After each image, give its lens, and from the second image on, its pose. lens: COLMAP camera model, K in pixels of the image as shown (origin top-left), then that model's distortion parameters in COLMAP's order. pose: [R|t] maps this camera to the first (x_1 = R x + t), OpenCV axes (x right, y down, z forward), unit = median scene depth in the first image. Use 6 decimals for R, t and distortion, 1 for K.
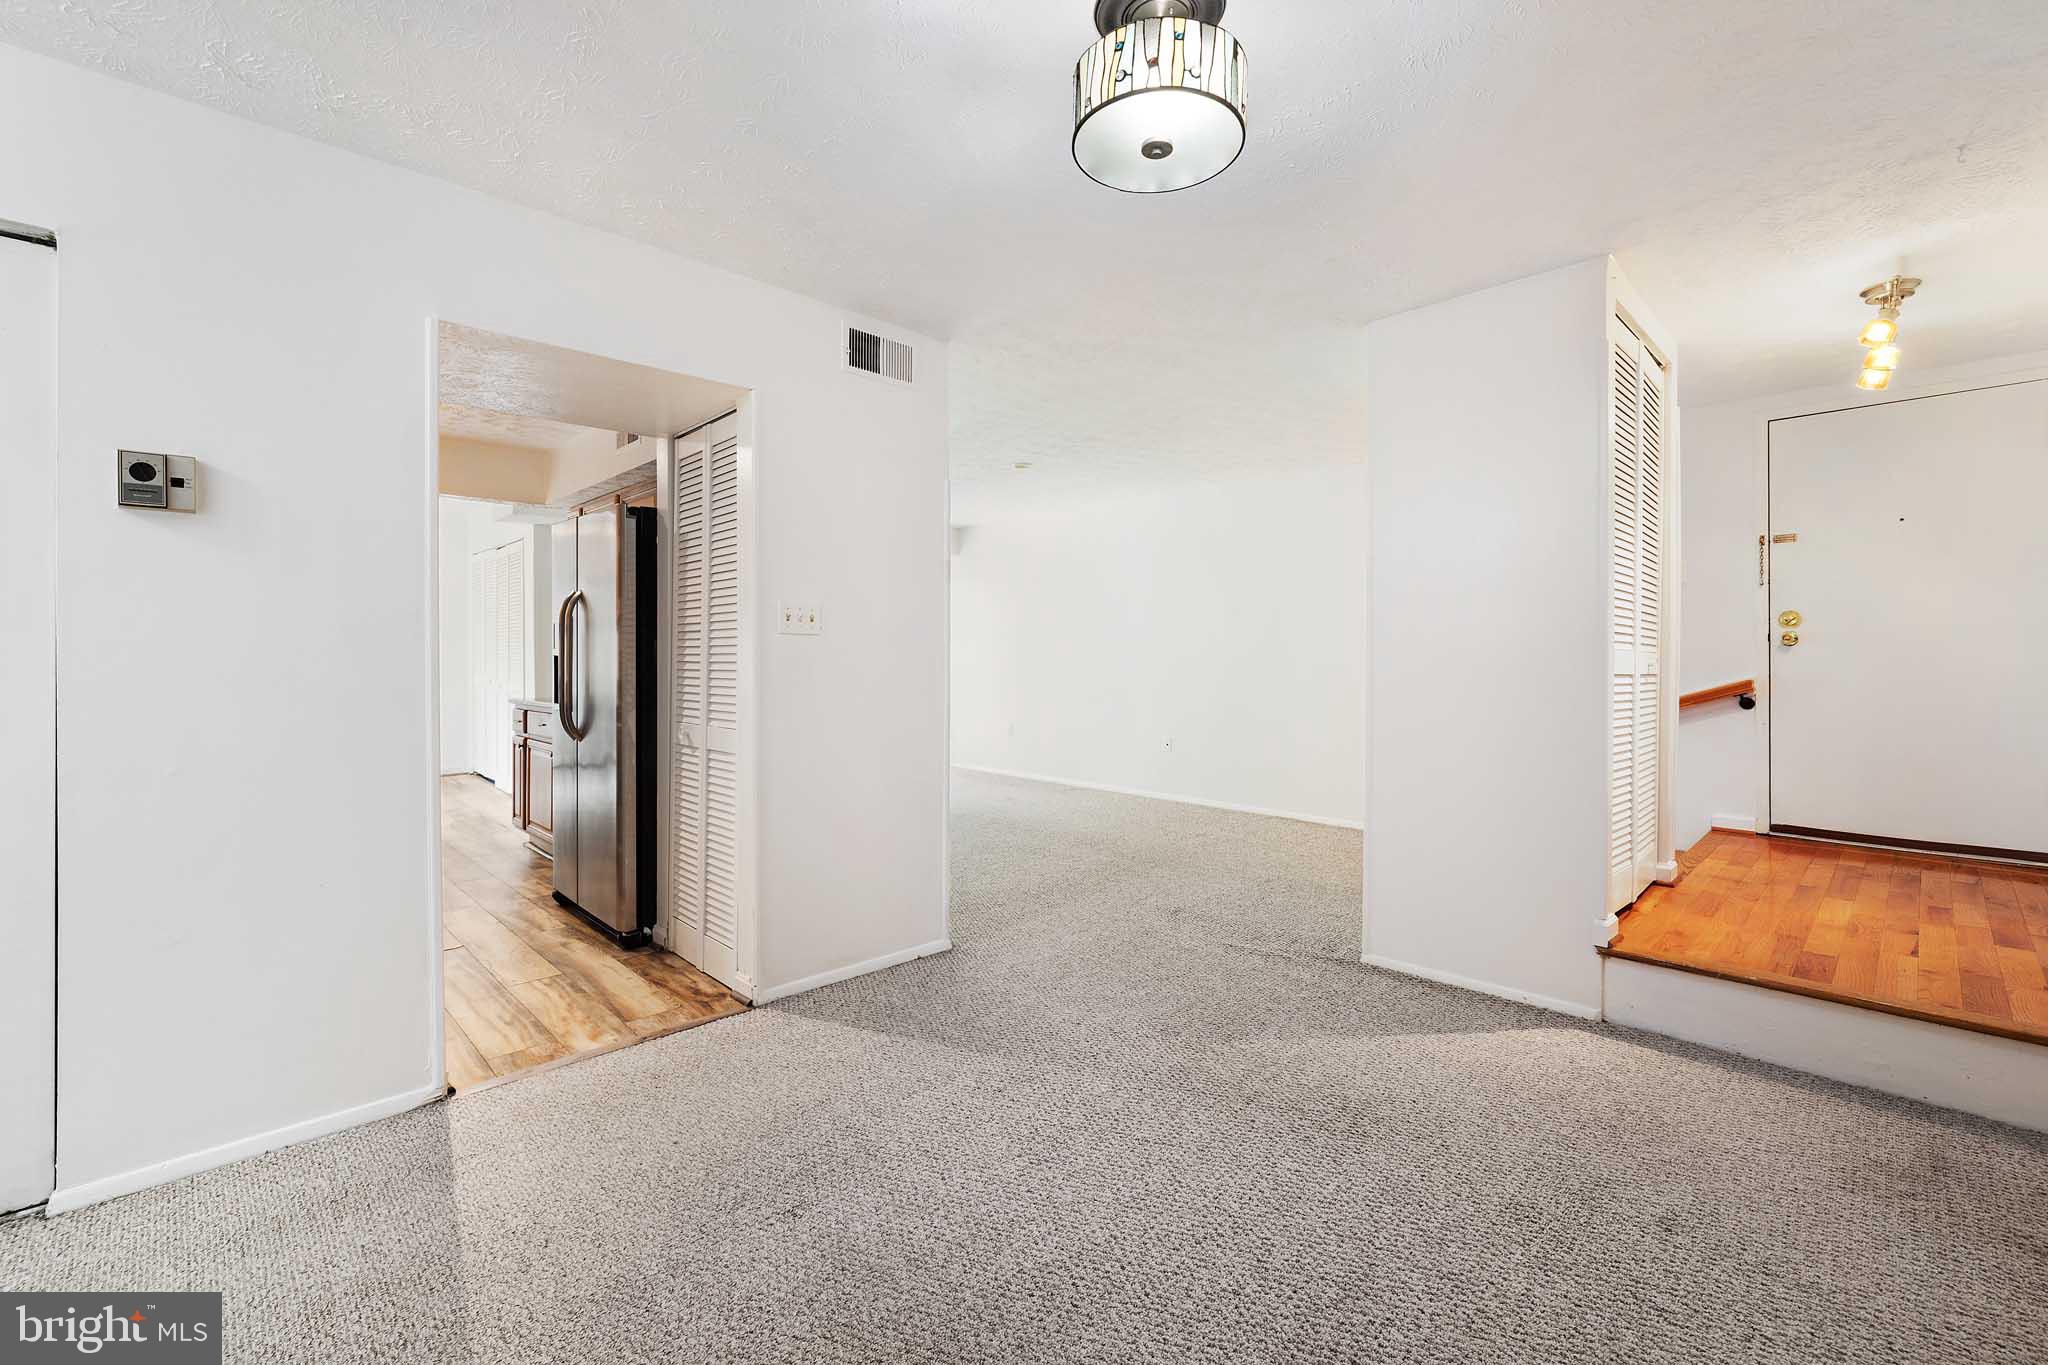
lens RADIAL K [[864.1, 0, 1028.7], [0, 864.1, 663.9], [0, 0, 1]] dist [-0.001336, -0.000699]
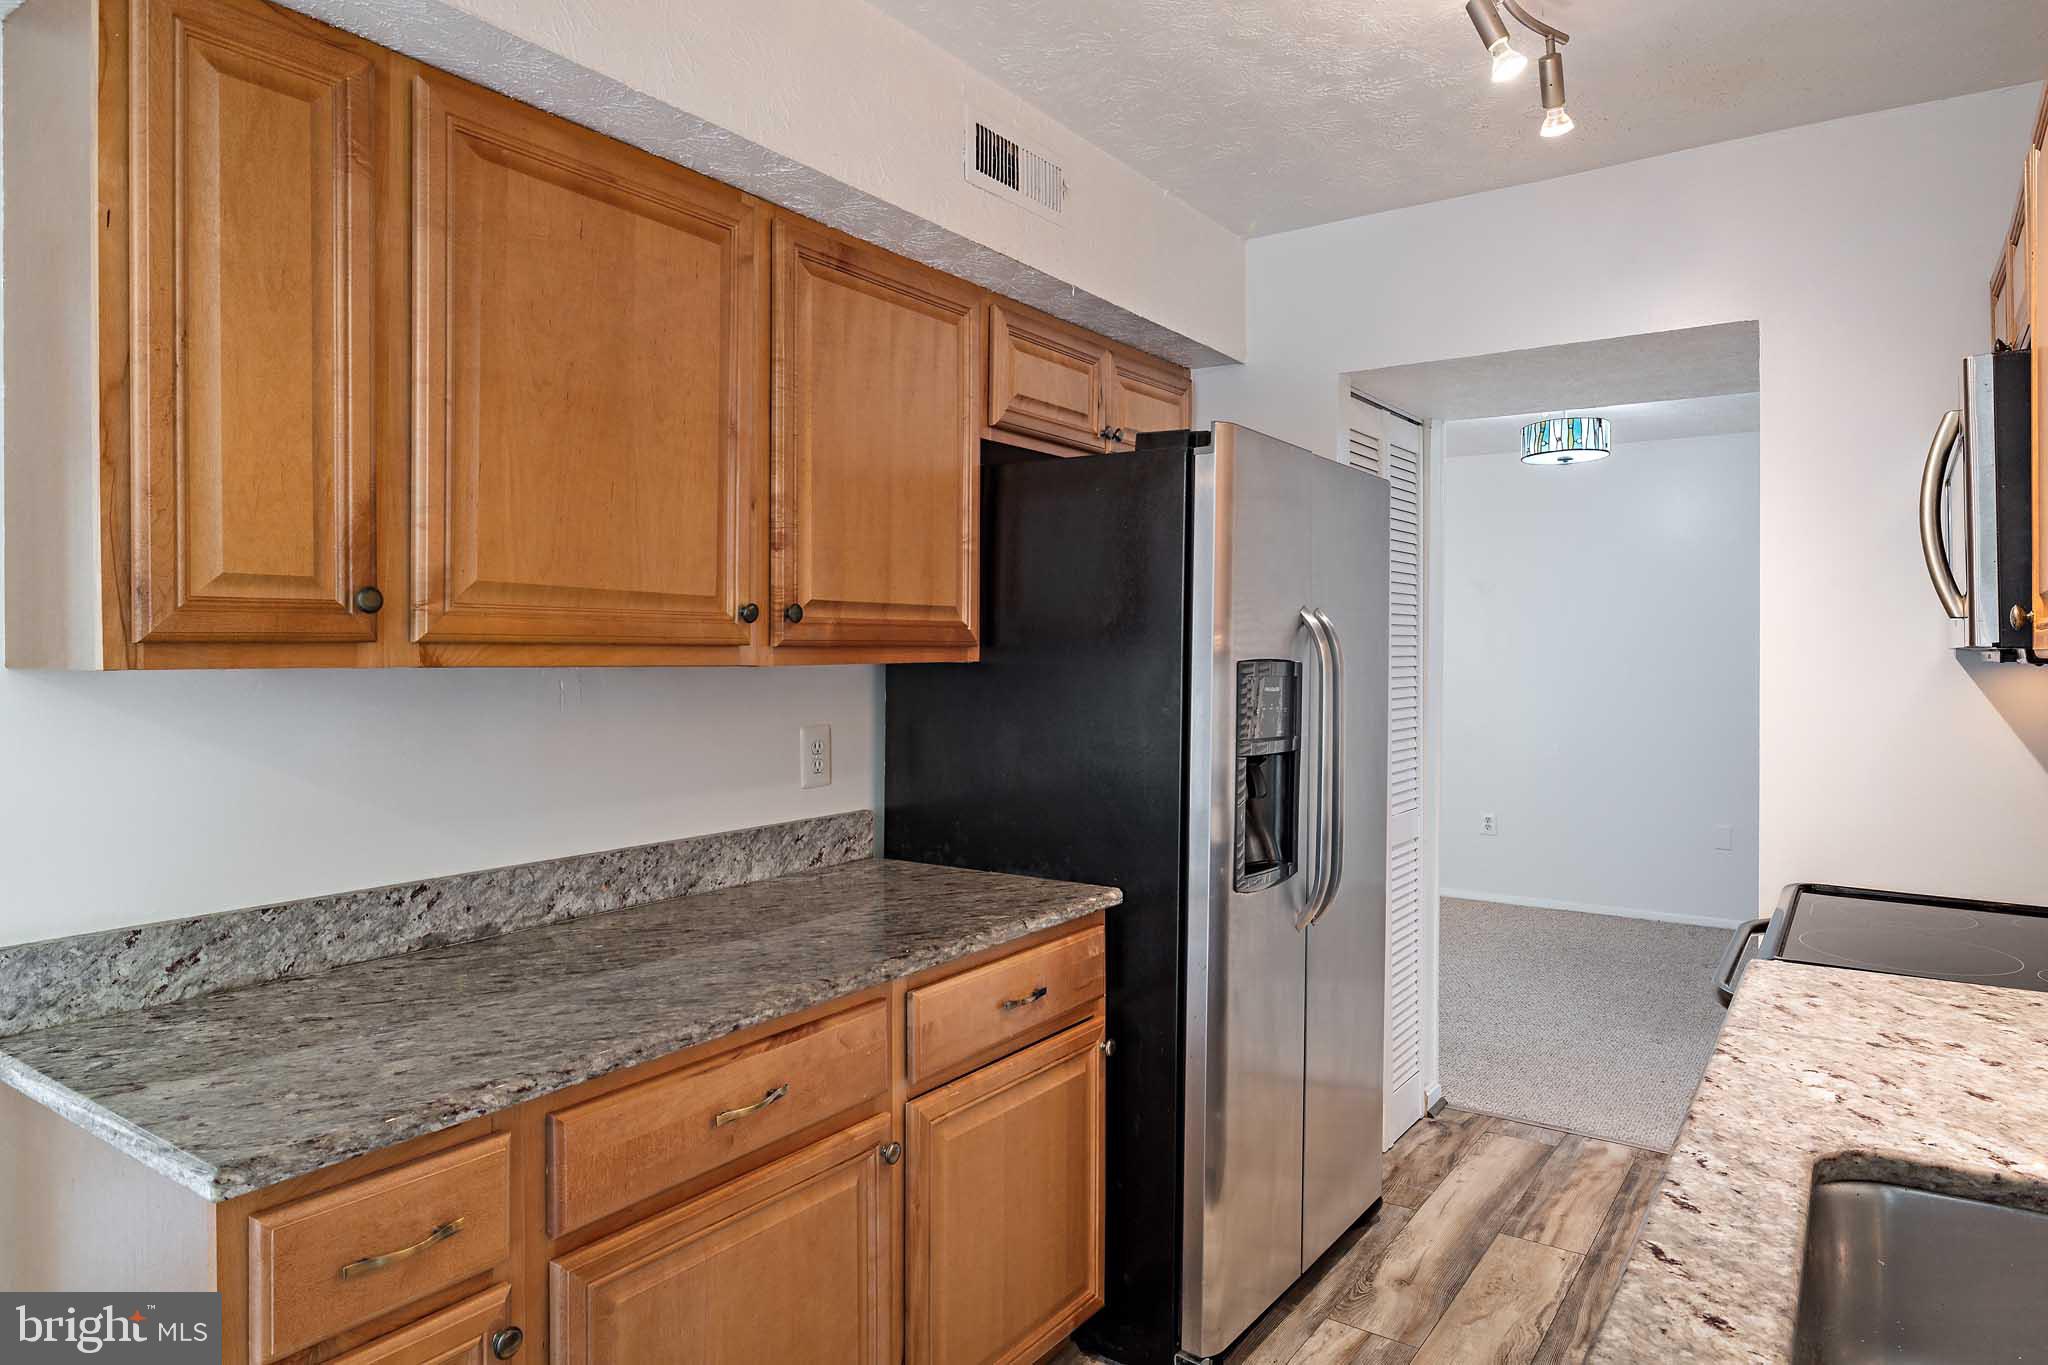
lens RADIAL K [[1251.4, 0, 1024.0], [0, 1251.4, 682.5], [0, 0, 1]] dist [-0.005004, -0.000526]
pose [[-0.185880, -0.032150, 0.982046, -1.534453], [-0.008982, 0.999478, 0.031021, -0.080313], [-0.982531, -0.003055, -0.186072, 1.705160]]
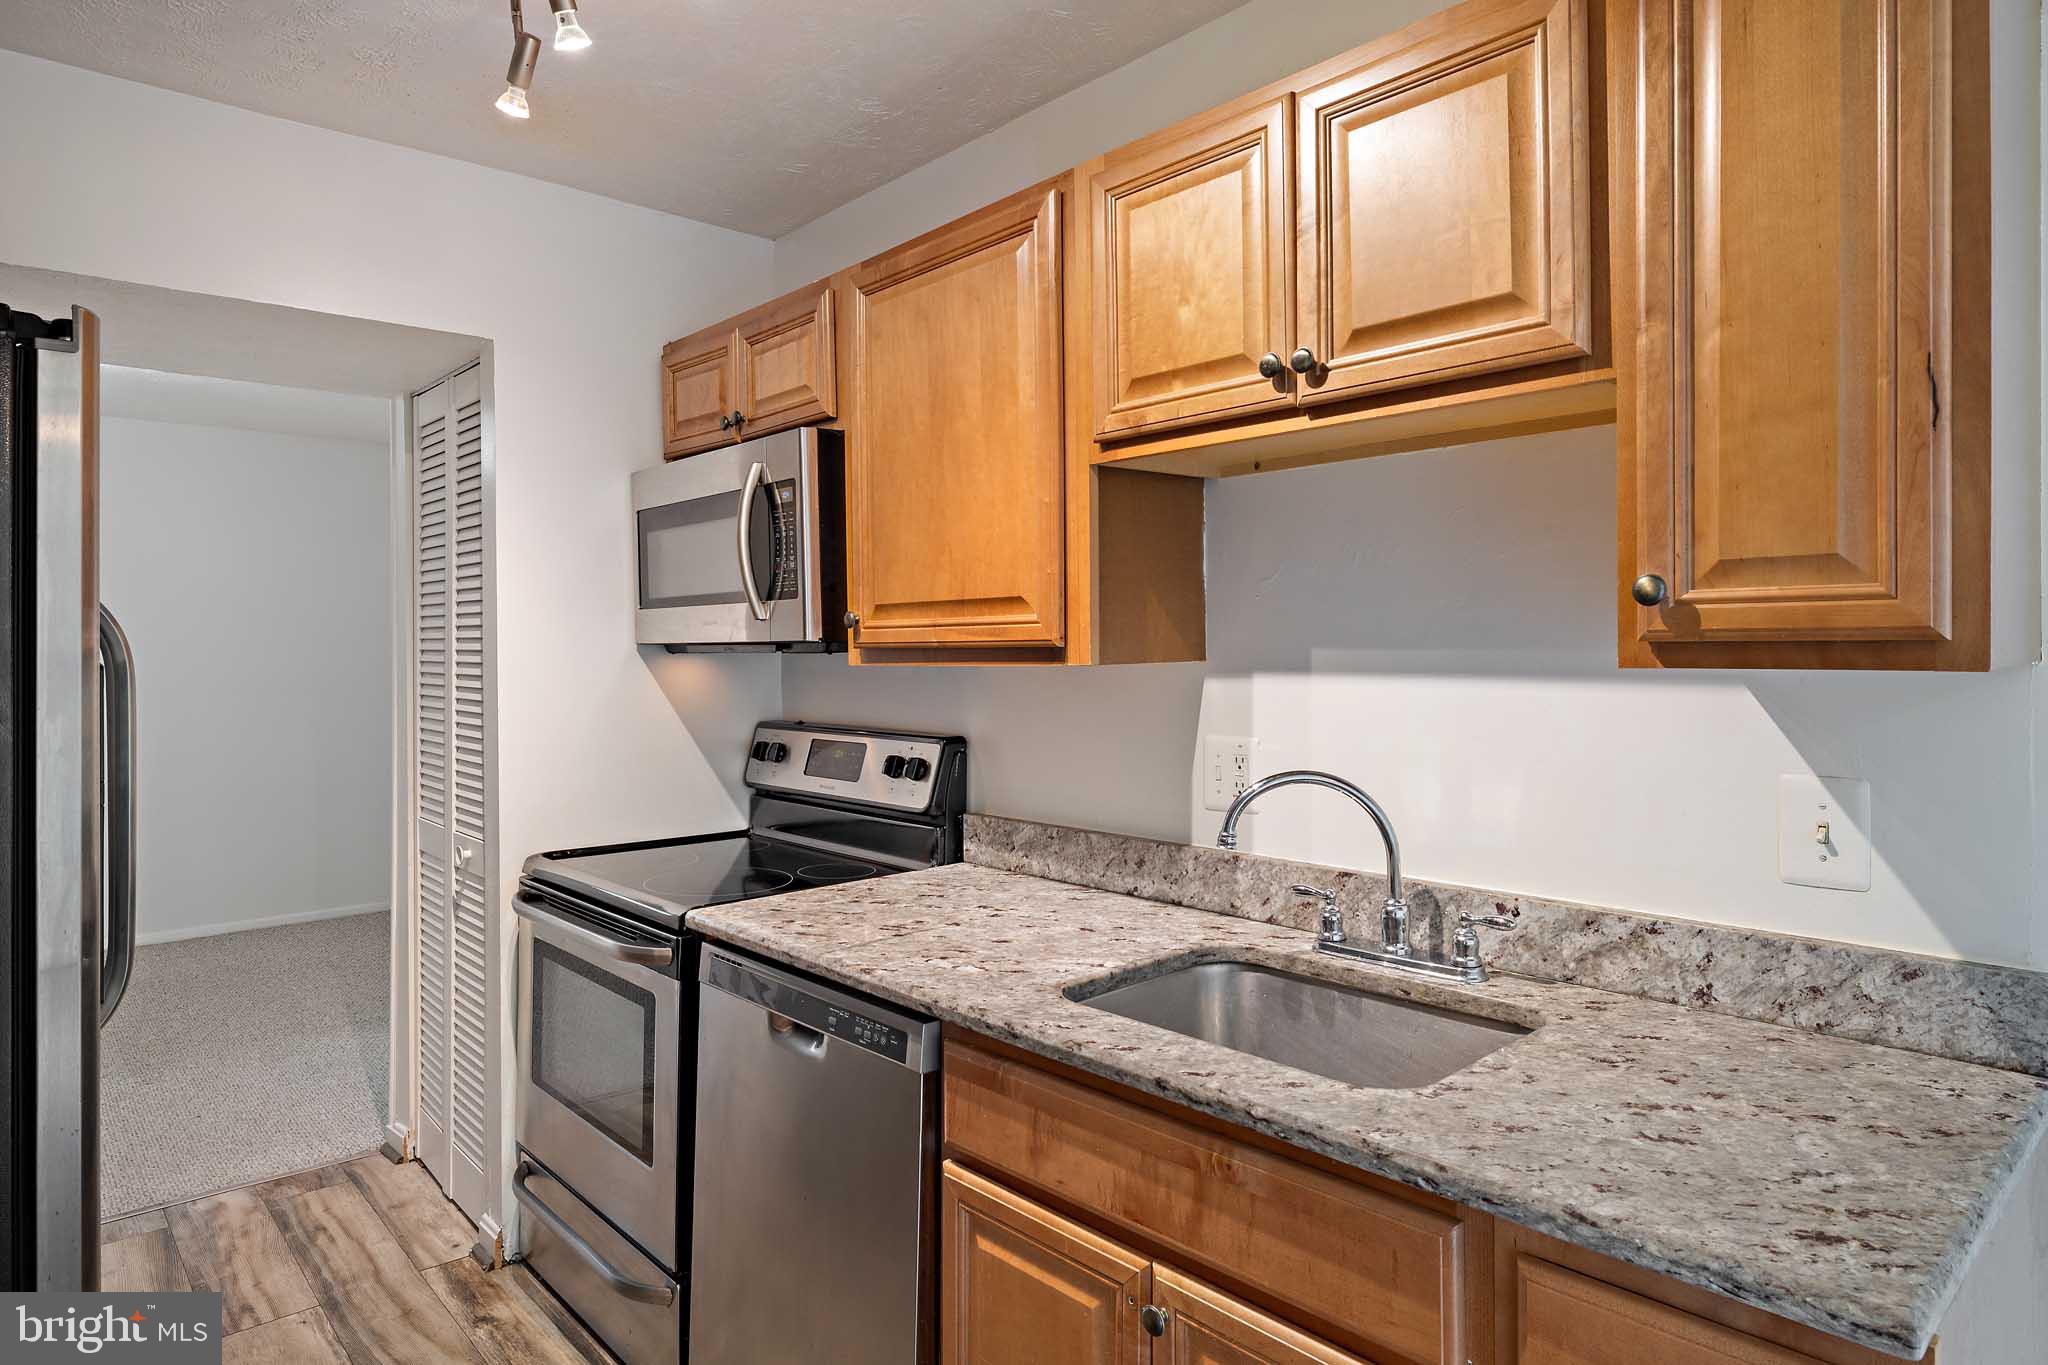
lens RADIAL K [[1178.0, 0, 1022.1], [0, 1178.0, 672.9], [0, 0, 1]] dist [-0.002259, -0.001630]
pose [[-0.999174, -0.001878, 0.040599, -1.202784], [-0.001146, 0.999837, 0.018038, -0.076860], [-0.040626, 0.017976, -0.999013, 1.910733]]
